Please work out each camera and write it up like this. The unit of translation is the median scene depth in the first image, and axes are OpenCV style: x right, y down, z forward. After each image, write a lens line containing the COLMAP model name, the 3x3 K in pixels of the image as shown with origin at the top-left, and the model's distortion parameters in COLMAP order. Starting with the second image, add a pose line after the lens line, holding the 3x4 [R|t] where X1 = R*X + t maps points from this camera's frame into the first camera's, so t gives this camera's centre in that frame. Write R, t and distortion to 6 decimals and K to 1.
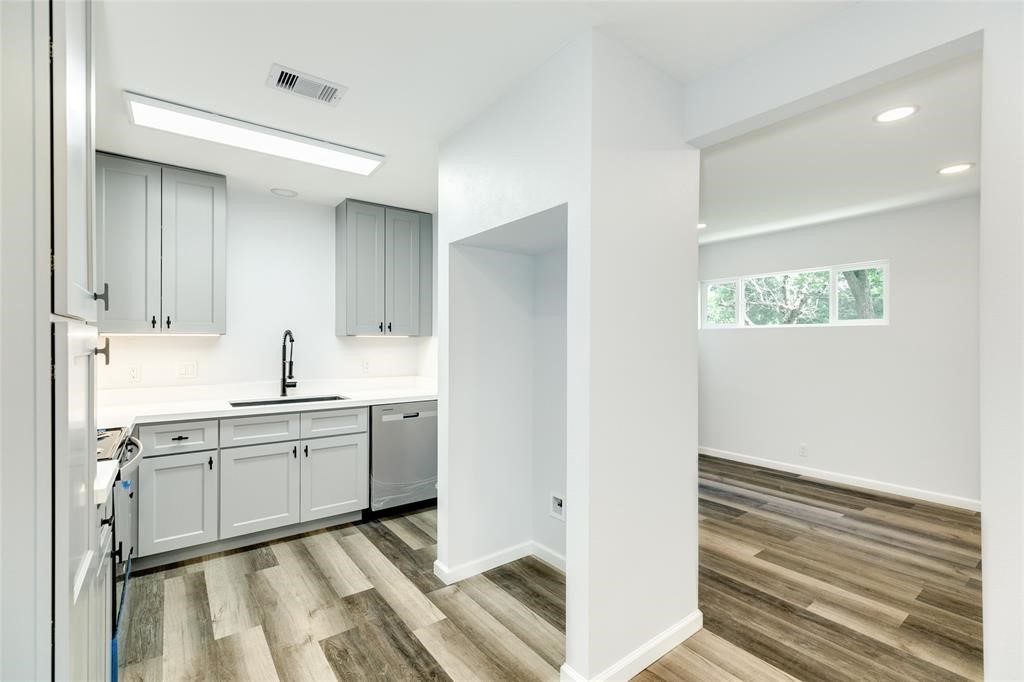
lens RADIAL K [[458.4, 0, 500.1], [0, 458.4, 340.8], [0, 0, 1]] dist [0.001525, 0.000465]
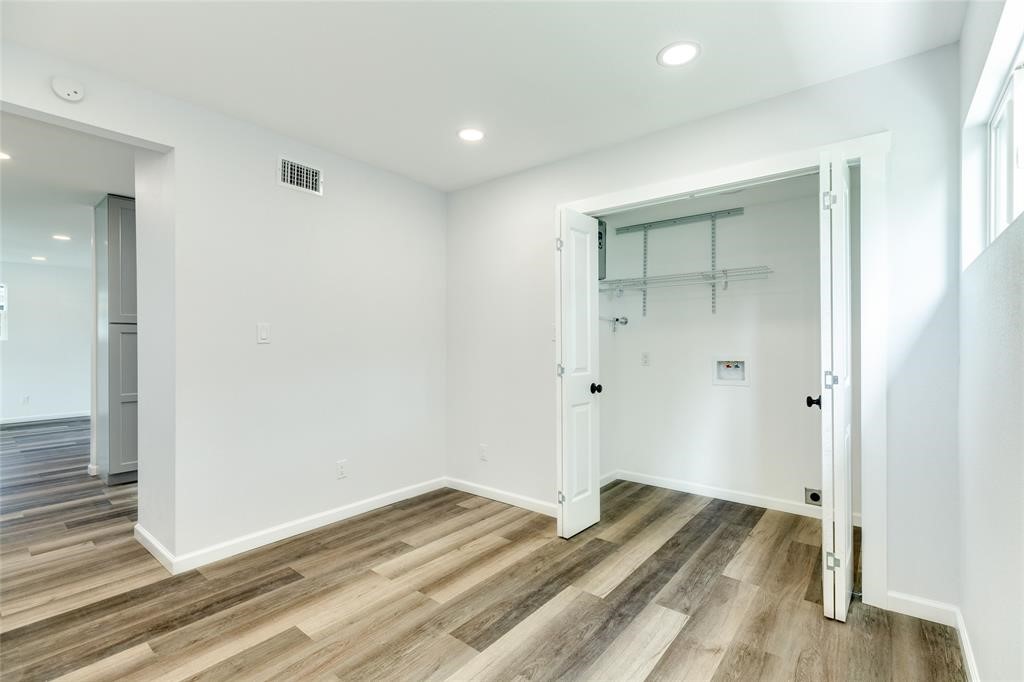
lens RADIAL K [[458.4, 0, 500.1], [0, 458.4, 340.8], [0, 0, 1]] dist [0.001525, 0.000465]
pose [[0.239406, -0.001784, -0.970918, 1.461328], [-0.000090, 0.999998, -0.001860, 0.065620], [0.970920, 0.000533, 0.239406, 1.298869]]
